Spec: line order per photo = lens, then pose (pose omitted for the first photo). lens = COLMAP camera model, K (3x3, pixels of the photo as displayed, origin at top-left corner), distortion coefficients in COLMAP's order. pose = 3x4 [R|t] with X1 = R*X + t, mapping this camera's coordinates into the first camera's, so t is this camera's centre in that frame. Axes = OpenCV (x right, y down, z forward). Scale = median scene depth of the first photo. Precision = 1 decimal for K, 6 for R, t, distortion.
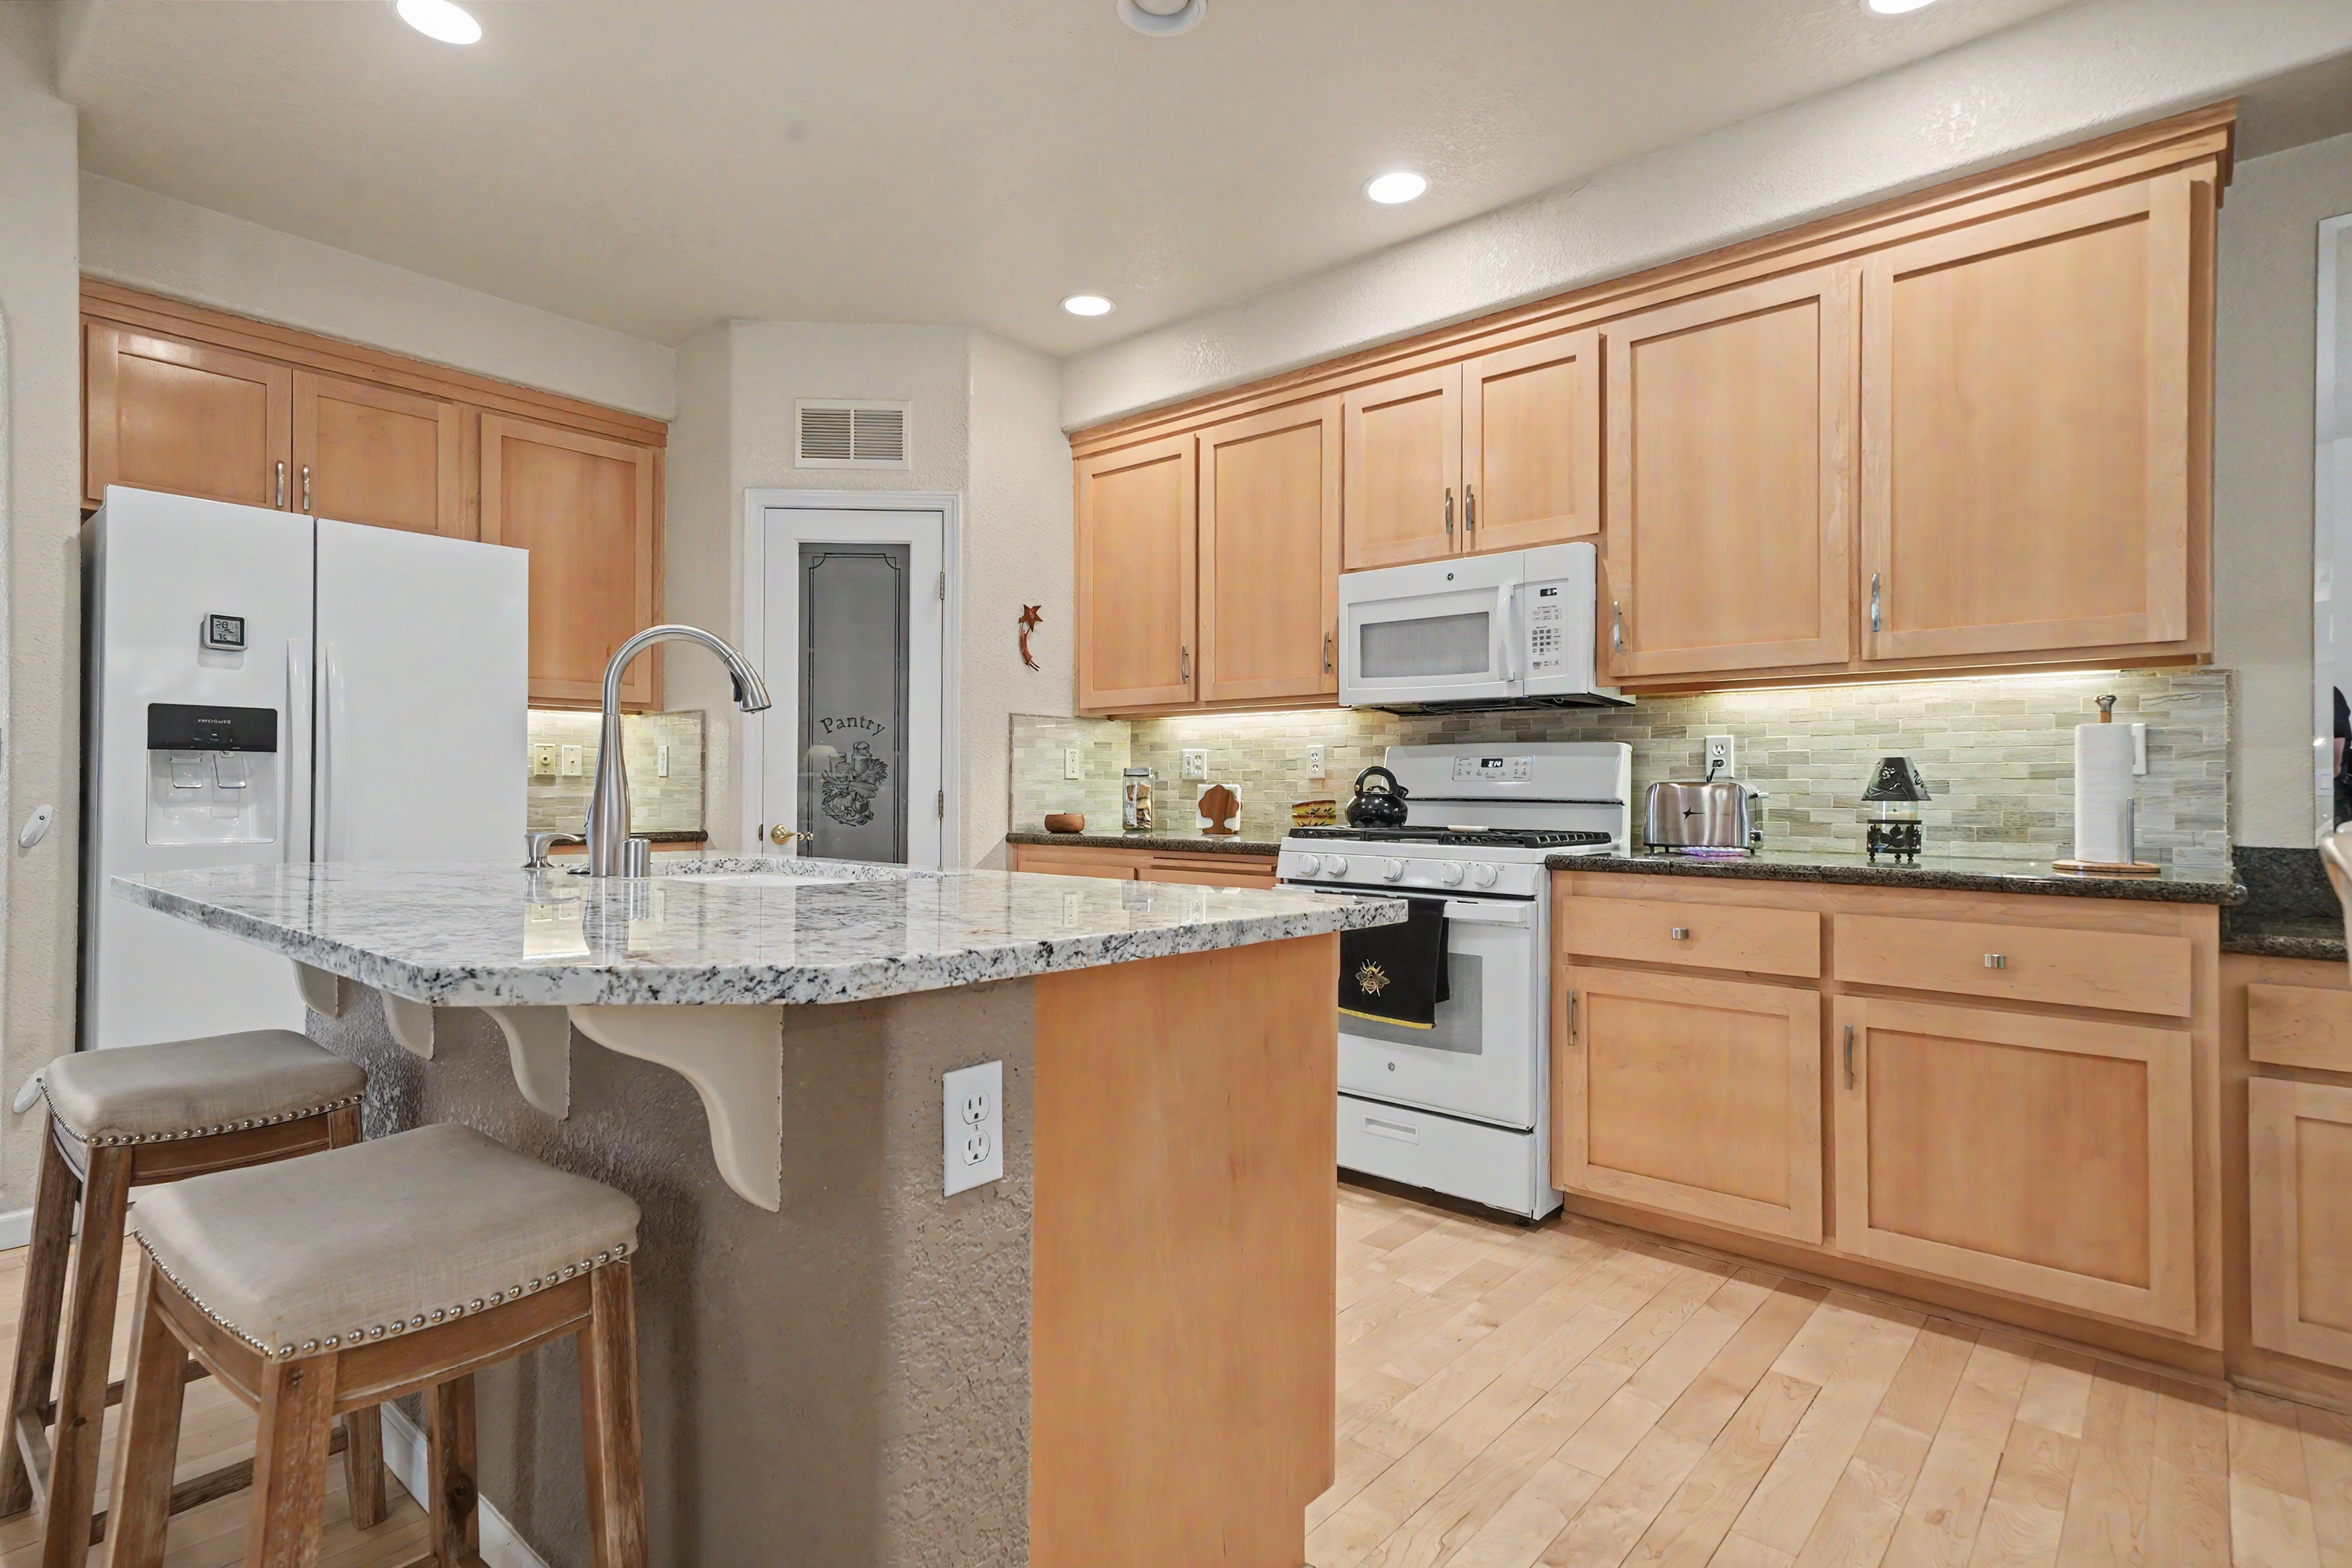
lens RADIAL K [[1172.6, 0, 1168.2], [0, 1172.6, 778.3], [0, 0, 1]] dist [0.007160, -0.000097]
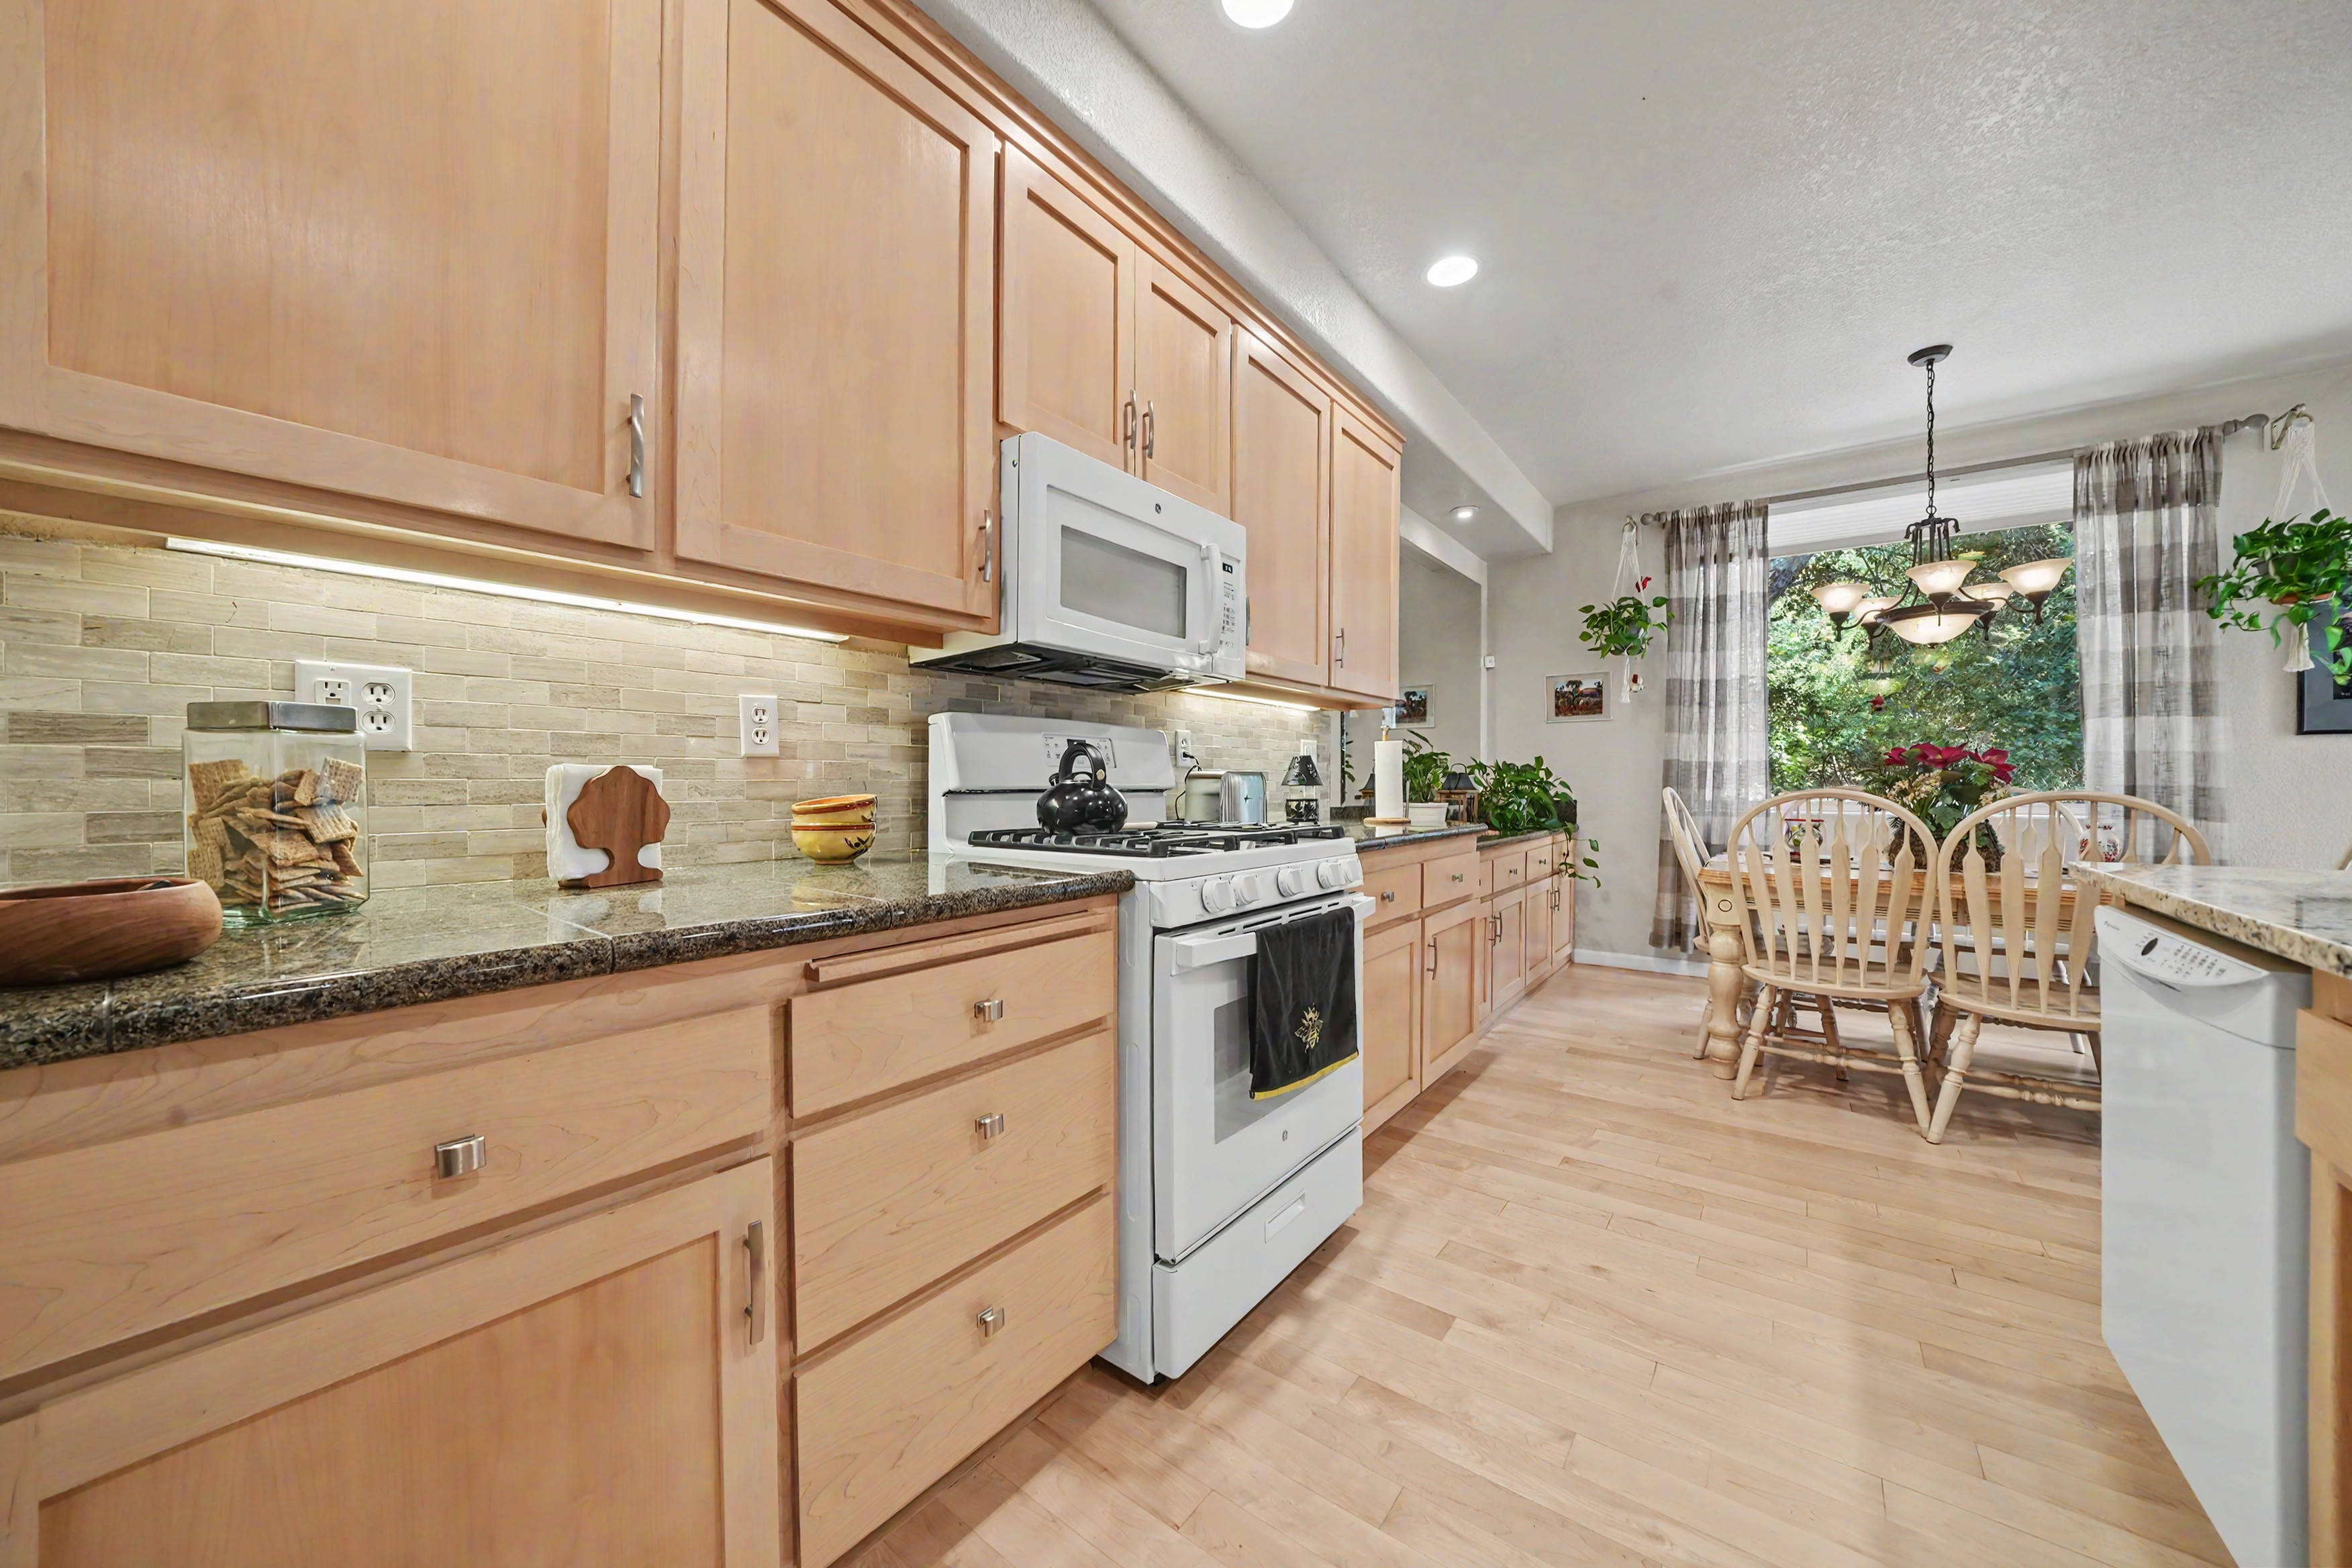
lens RADIAL K [[809.6, 0, 1182.3], [0, 809.6, 791.3], [0, 0, 1]] dist [-0.021584, 0.001175]
pose [[-0.058014, -0.014934, 0.998204, -0.298377], [-0.008912, 0.999856, 0.014440, 0.010605], [-0.998276, -0.008059, -0.058139, 0.982944]]
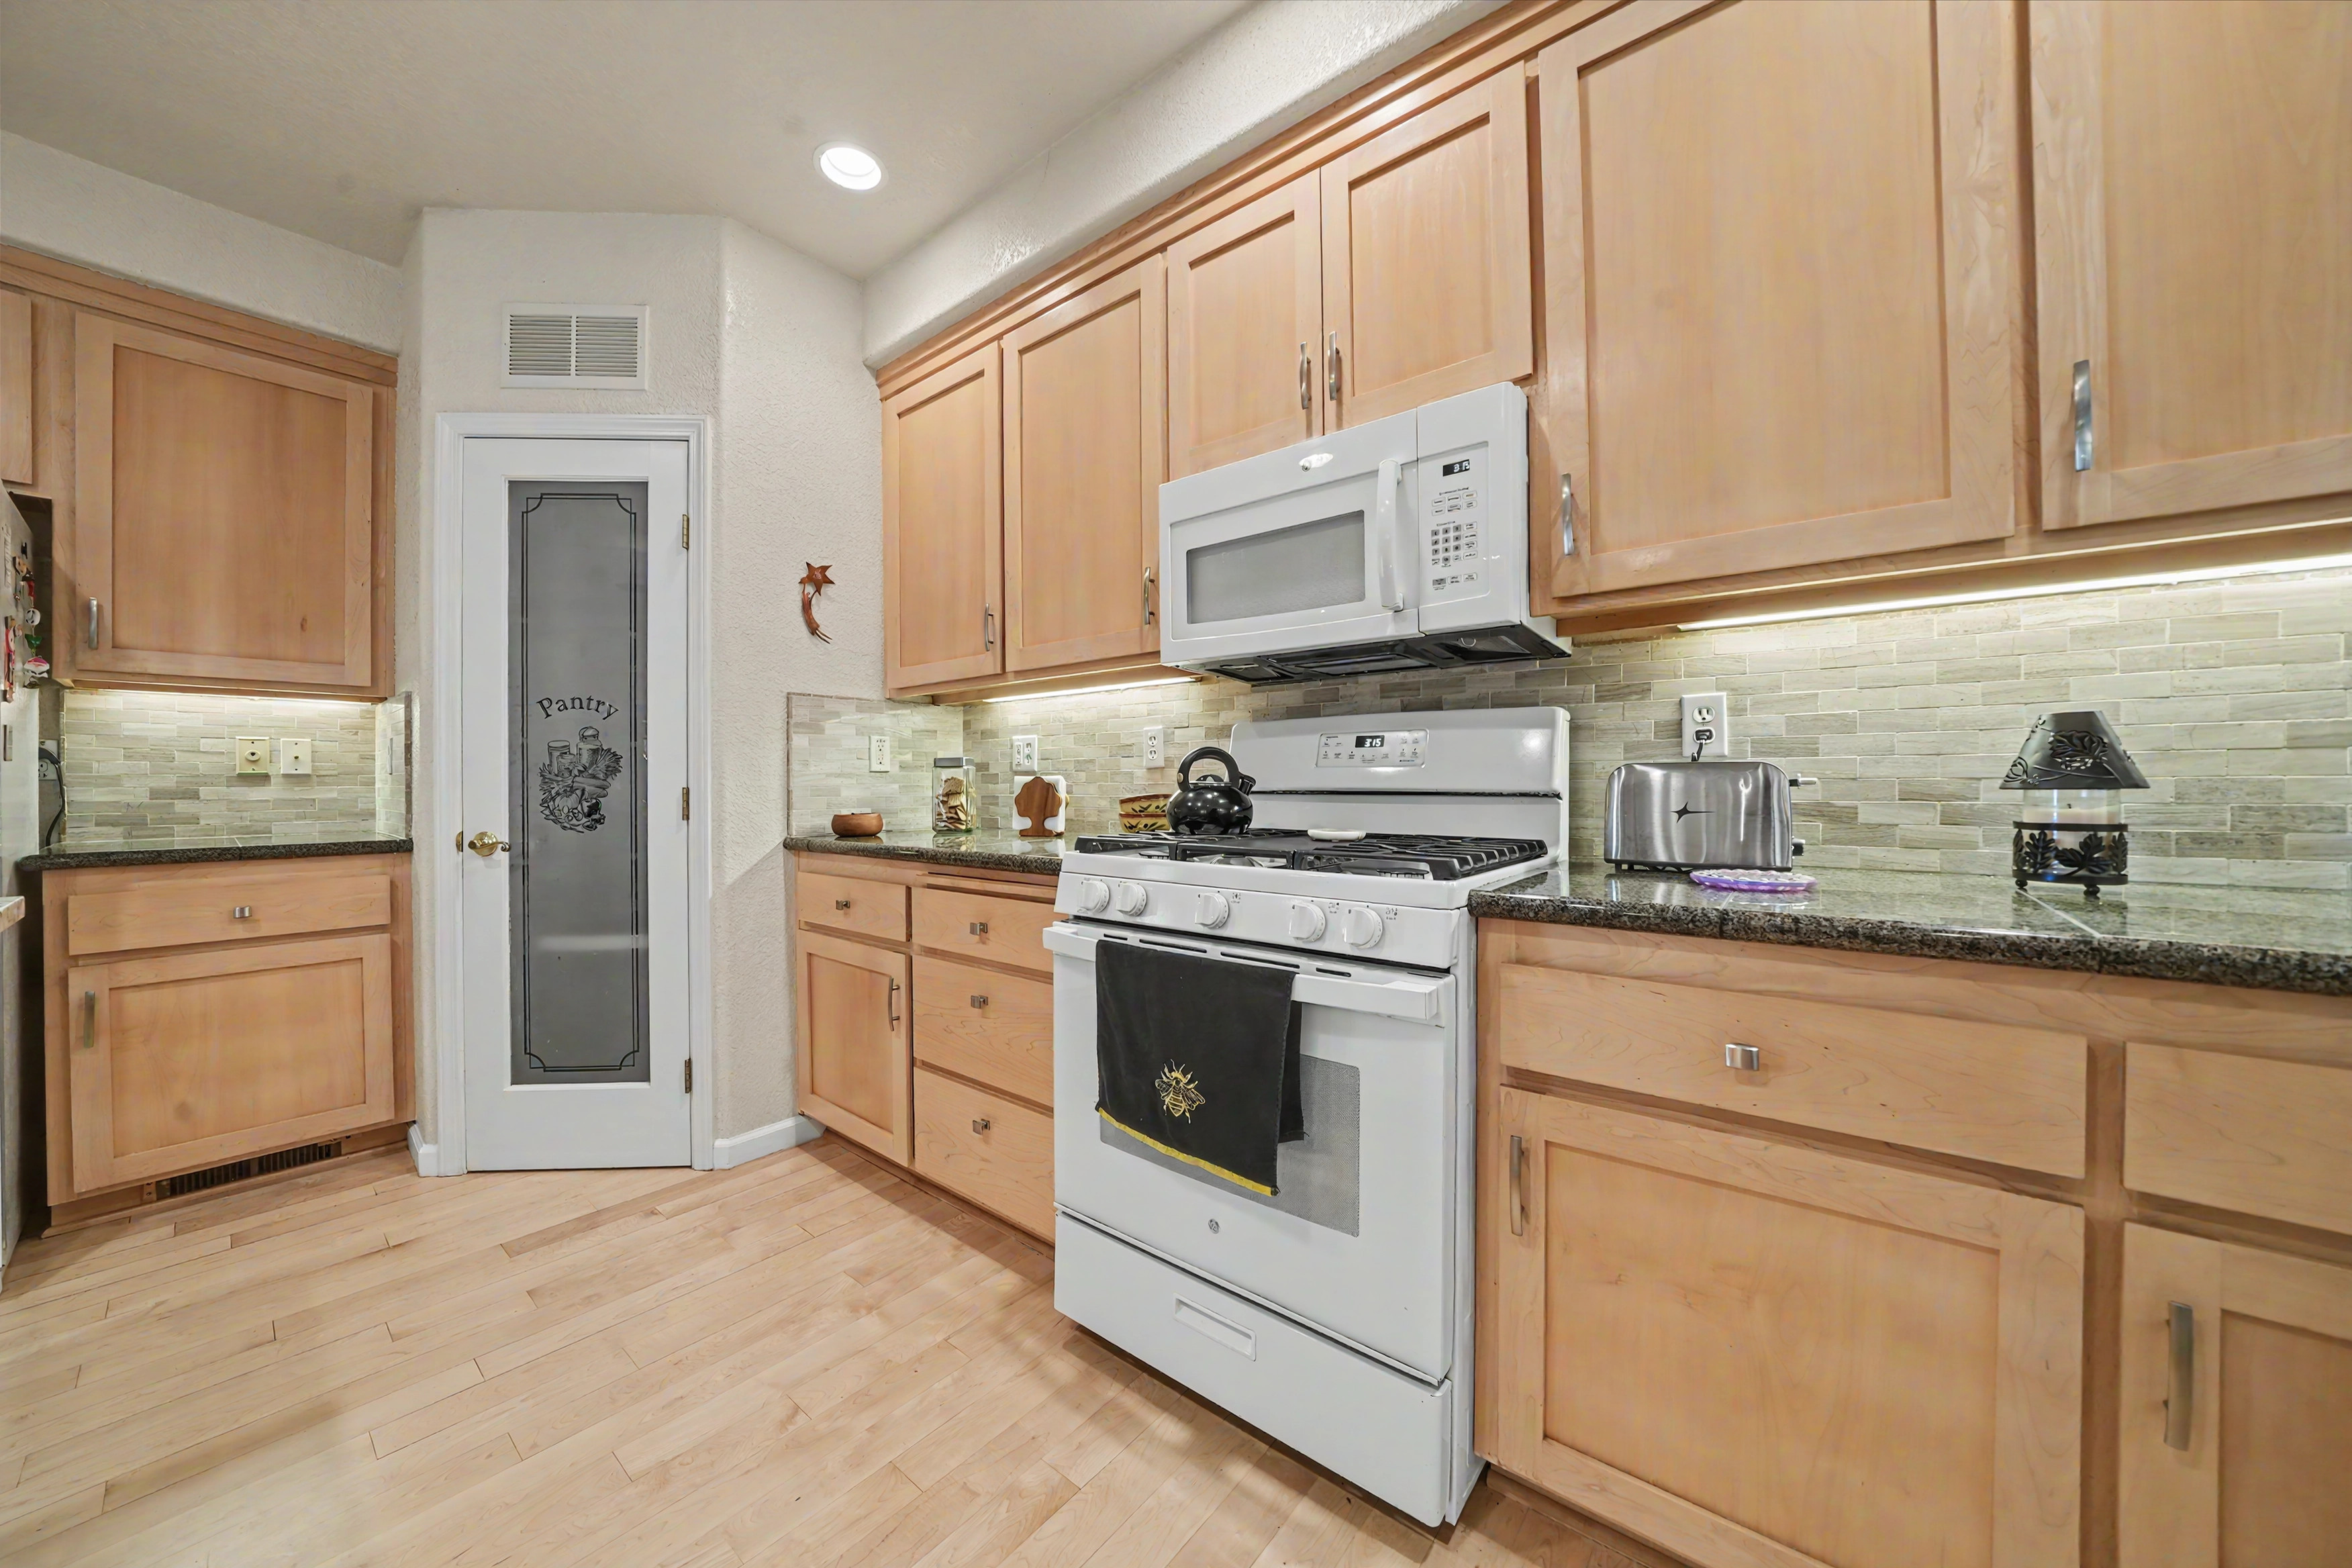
lens RADIAL K [[809.6, 0, 1167.8], [0, 809.6, 785.5], [0, 0, 1]] dist [-0.021584, 0.001175]
pose [[0.999371, -0.010567, 0.033851, 0.137606], [0.010140, 0.999867, 0.012782, 0.006619], [-0.033981, -0.012431, 0.999345, 0.516786]]
